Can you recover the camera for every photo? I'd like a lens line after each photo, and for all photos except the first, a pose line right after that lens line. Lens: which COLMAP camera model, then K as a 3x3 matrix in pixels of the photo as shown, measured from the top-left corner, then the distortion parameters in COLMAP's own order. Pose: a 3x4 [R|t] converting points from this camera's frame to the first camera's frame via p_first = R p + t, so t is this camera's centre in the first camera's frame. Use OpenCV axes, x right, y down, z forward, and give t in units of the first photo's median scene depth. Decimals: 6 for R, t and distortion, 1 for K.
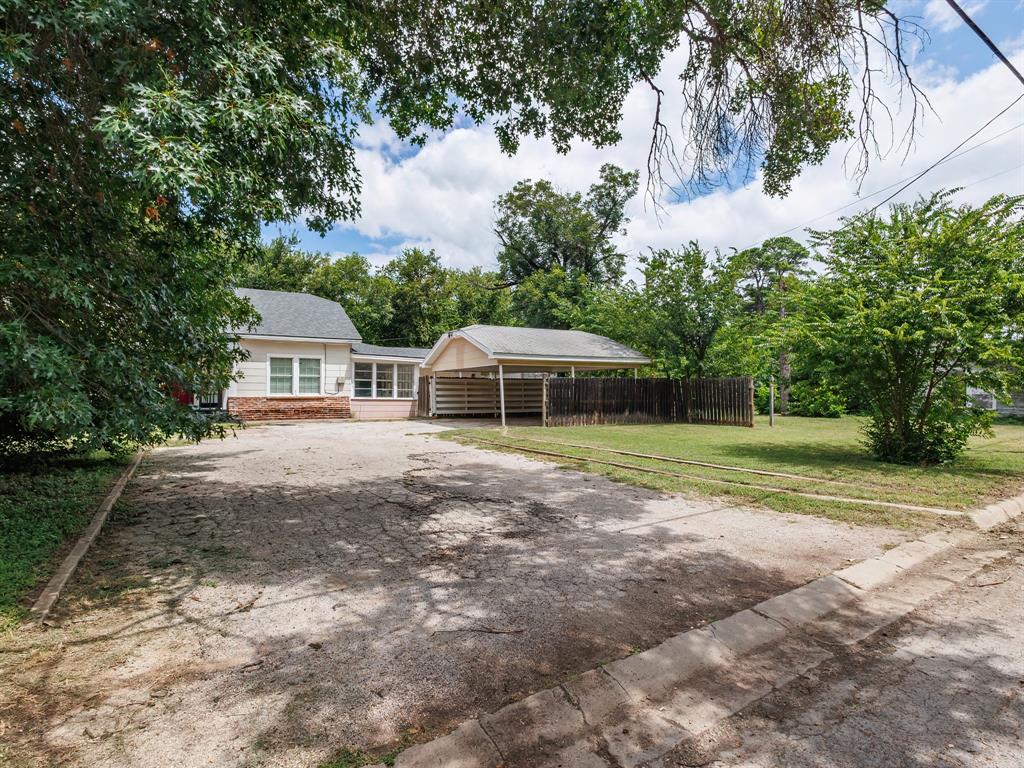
lens RADIAL K [[520.7, 0, 513.5], [0, 520.7, 386.1], [0, 0, 1]] dist [0.002671, 0.000526]
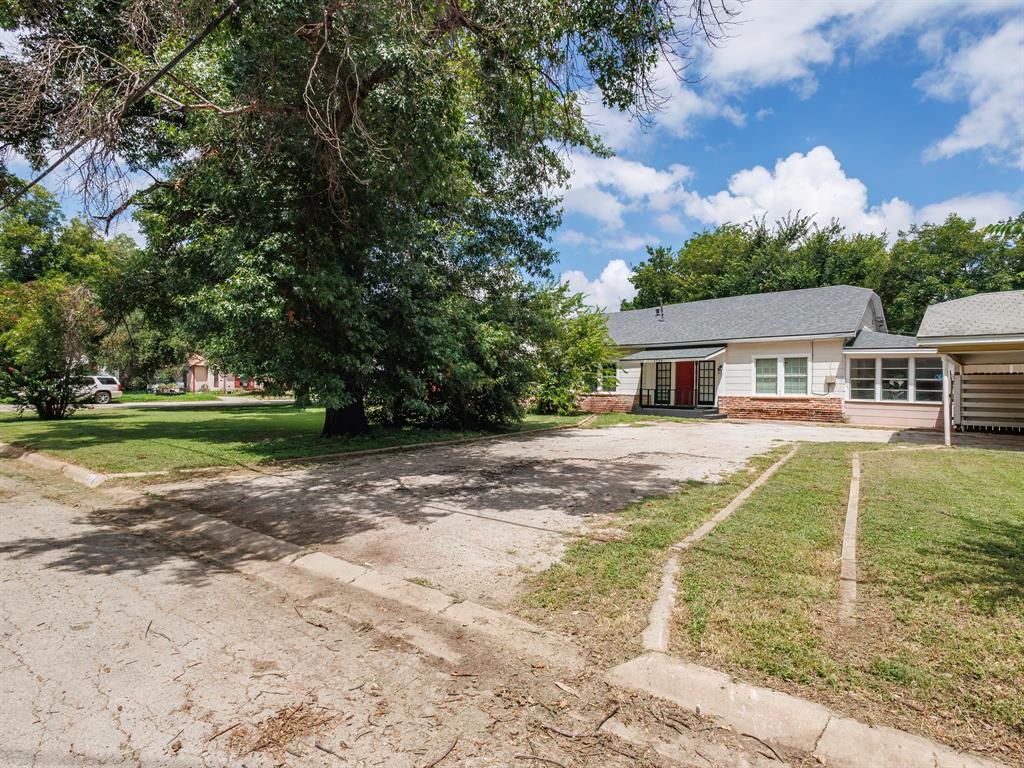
lens RADIAL K [[520.7, 0, 513.3], [0, 520.7, 385.0], [0, 0, 1]] dist [0.002671, 0.000526]
pose [[0.327477, -0.004211, -0.944850, 0.346917], [0.000572, 0.999991, -0.004259, 0.001402], [0.944859, 0.000855, 0.327476, 0.197937]]
